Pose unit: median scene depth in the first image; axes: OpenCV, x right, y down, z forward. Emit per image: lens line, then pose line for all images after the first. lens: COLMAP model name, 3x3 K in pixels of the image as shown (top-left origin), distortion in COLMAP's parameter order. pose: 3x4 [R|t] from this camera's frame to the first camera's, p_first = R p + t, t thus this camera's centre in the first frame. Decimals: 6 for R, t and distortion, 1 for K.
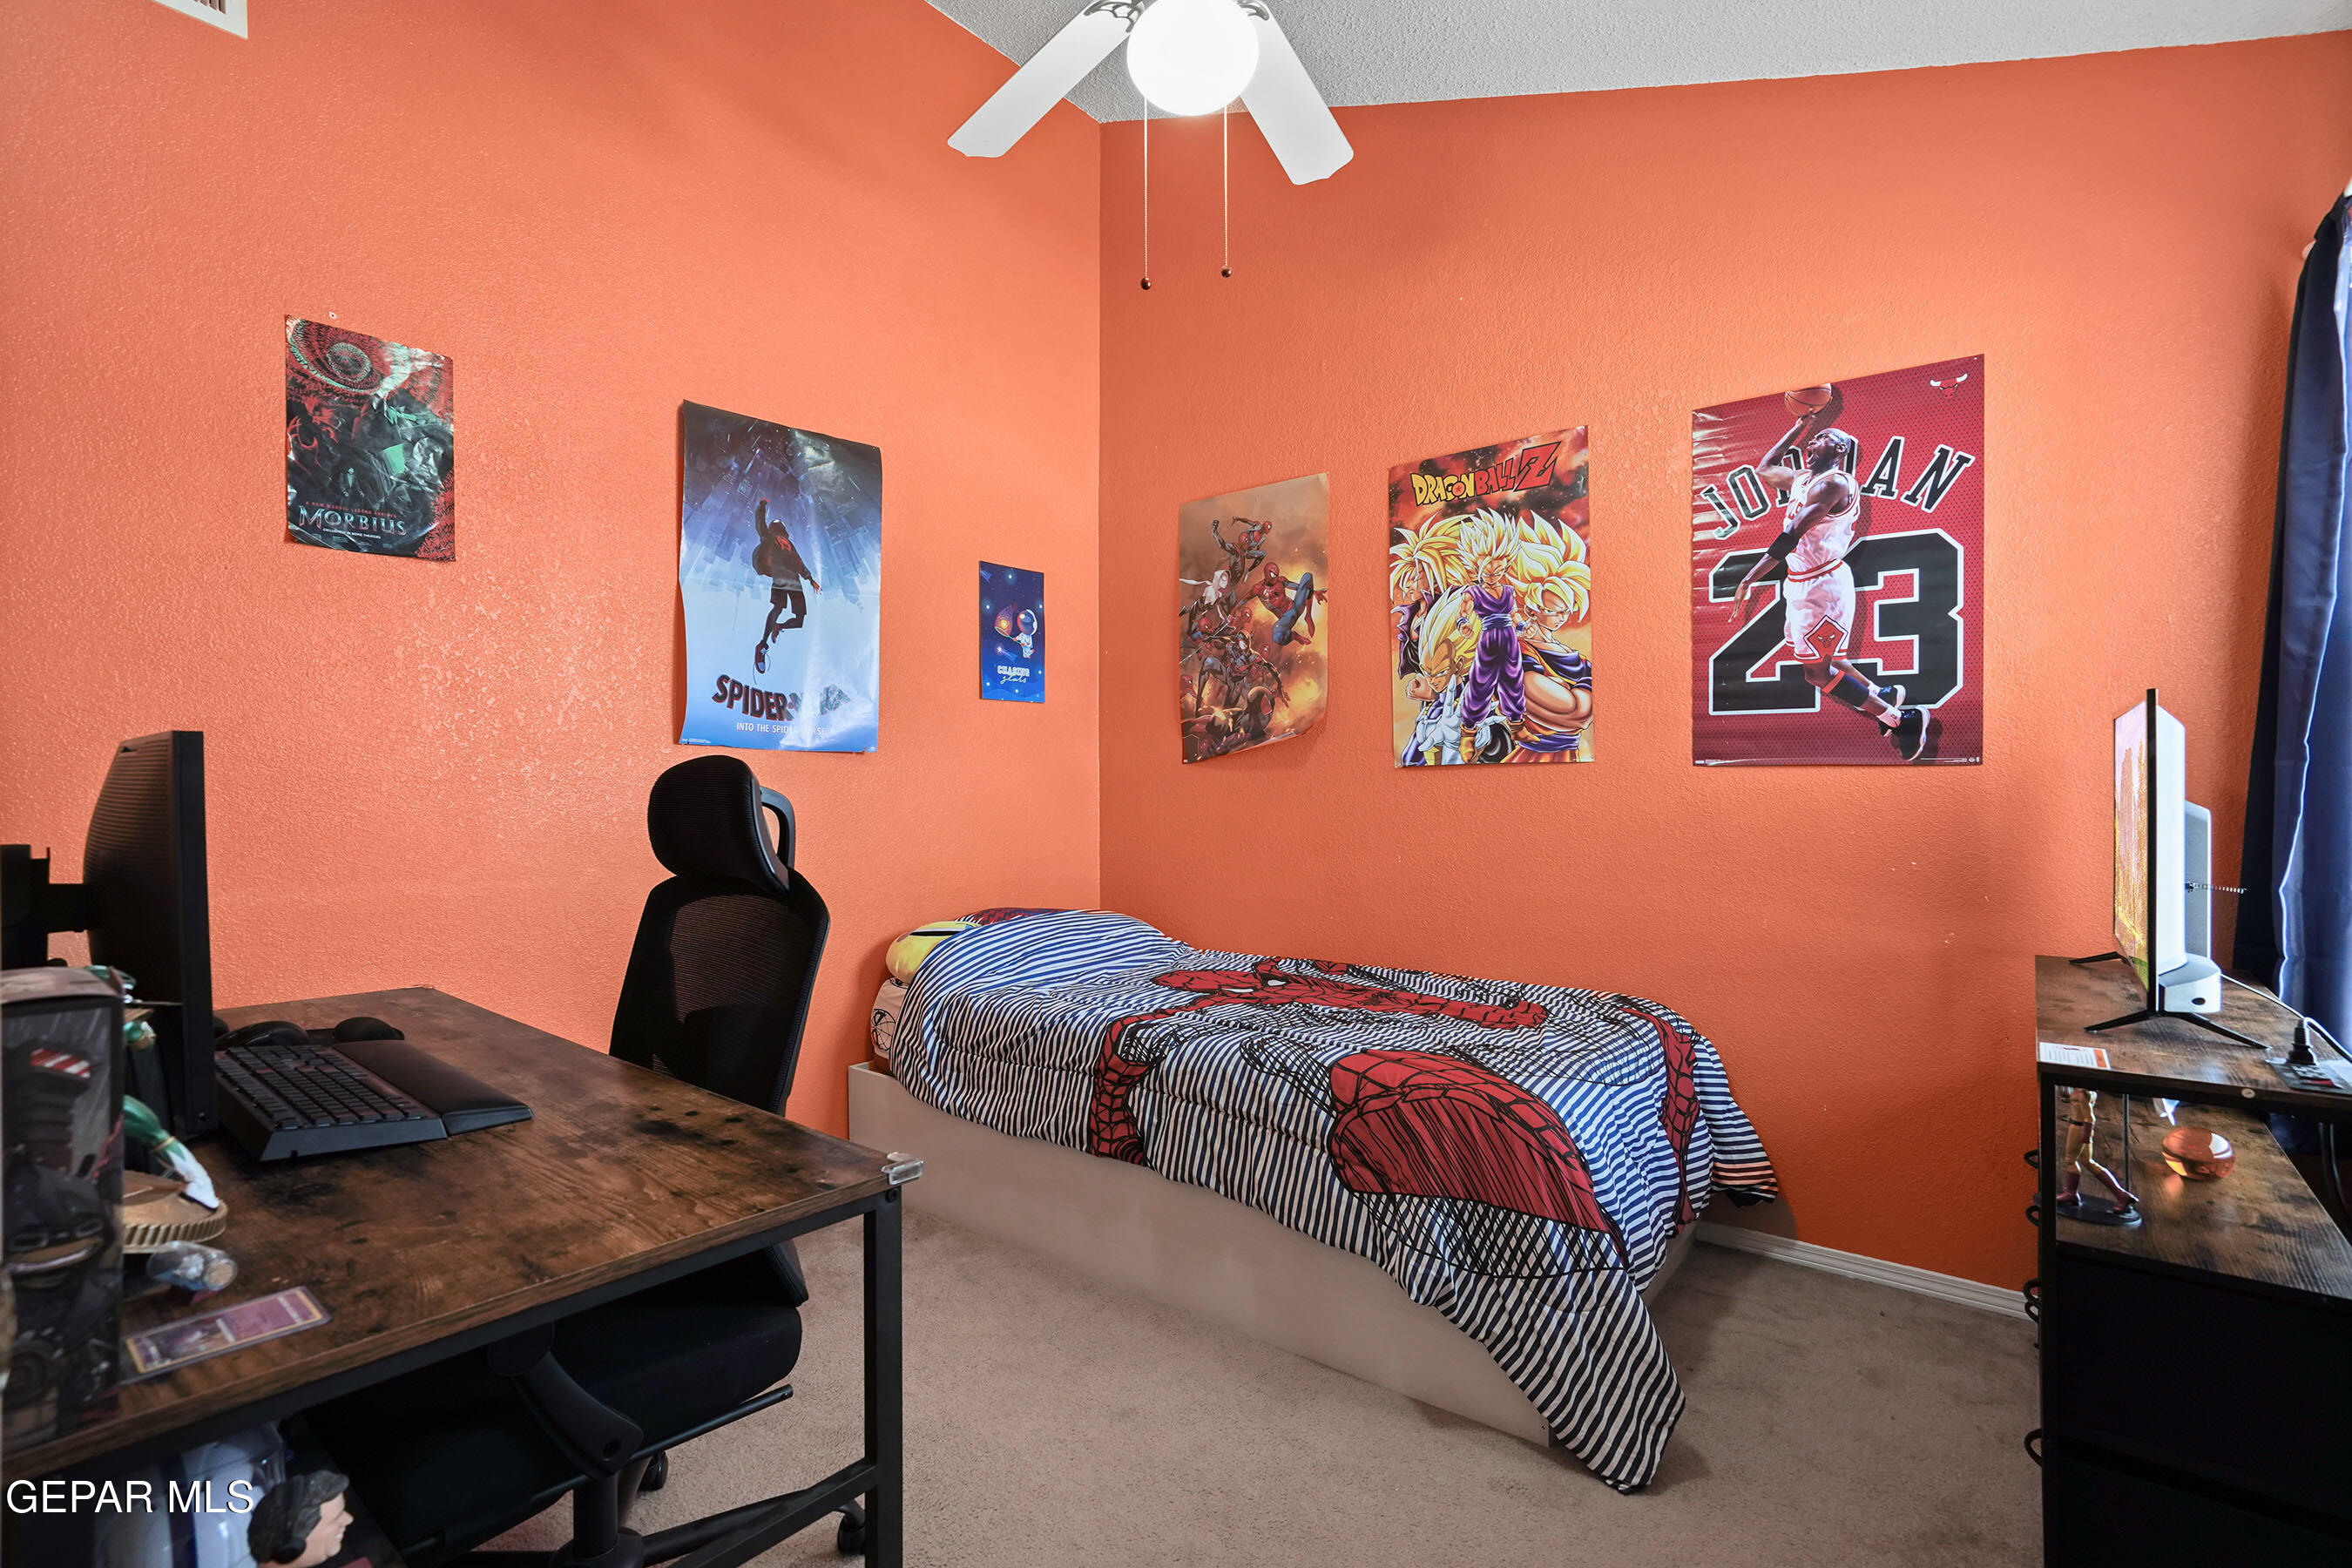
lens RADIAL K [[1081.1, 0, 1175.1], [0, 1081.1, 782.9], [0, 0, 1]] dist [-0.009366, 0.002512]
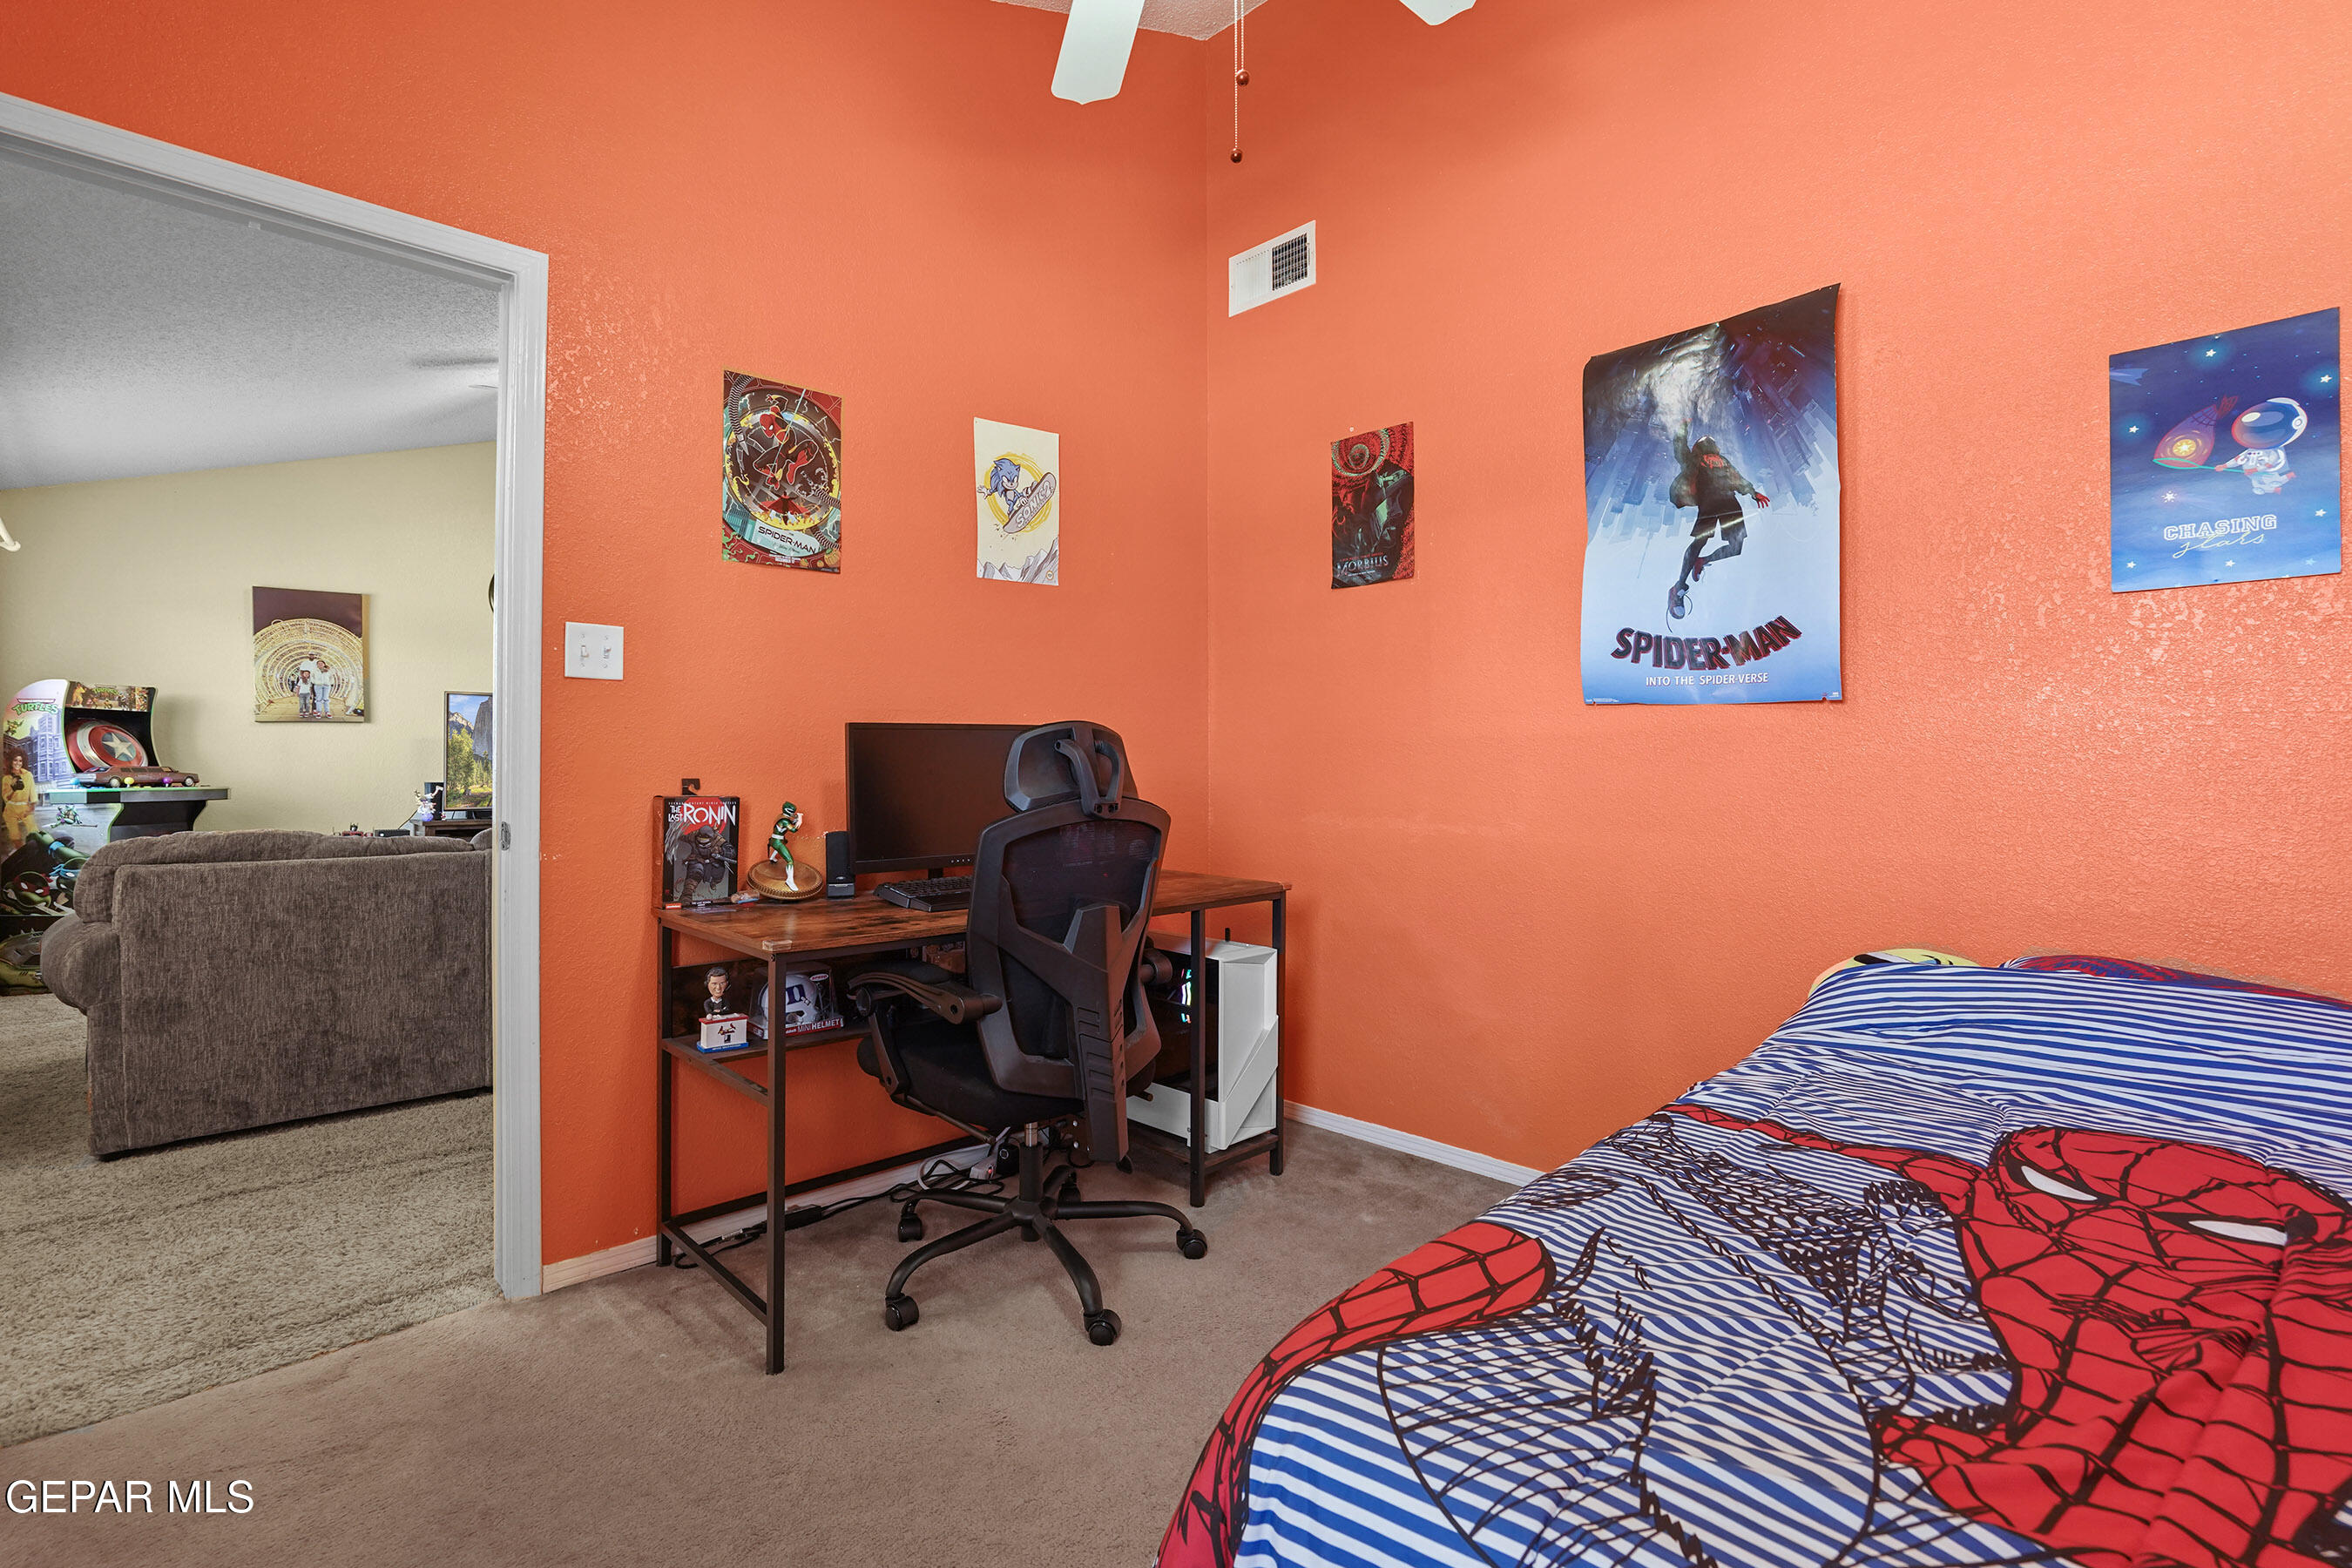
lens RADIAL K [[1081.1, 0, 1165.1], [0, 1081.1, 760.2], [0, 0, 1]] dist [-0.009366, 0.002512]
pose [[-0.097255, -0.004647, -0.995249, 0.531499], [-0.005499, 0.999976, -0.004132, 0.019723], [0.995244, 0.005071, -0.097278, 0.665420]]
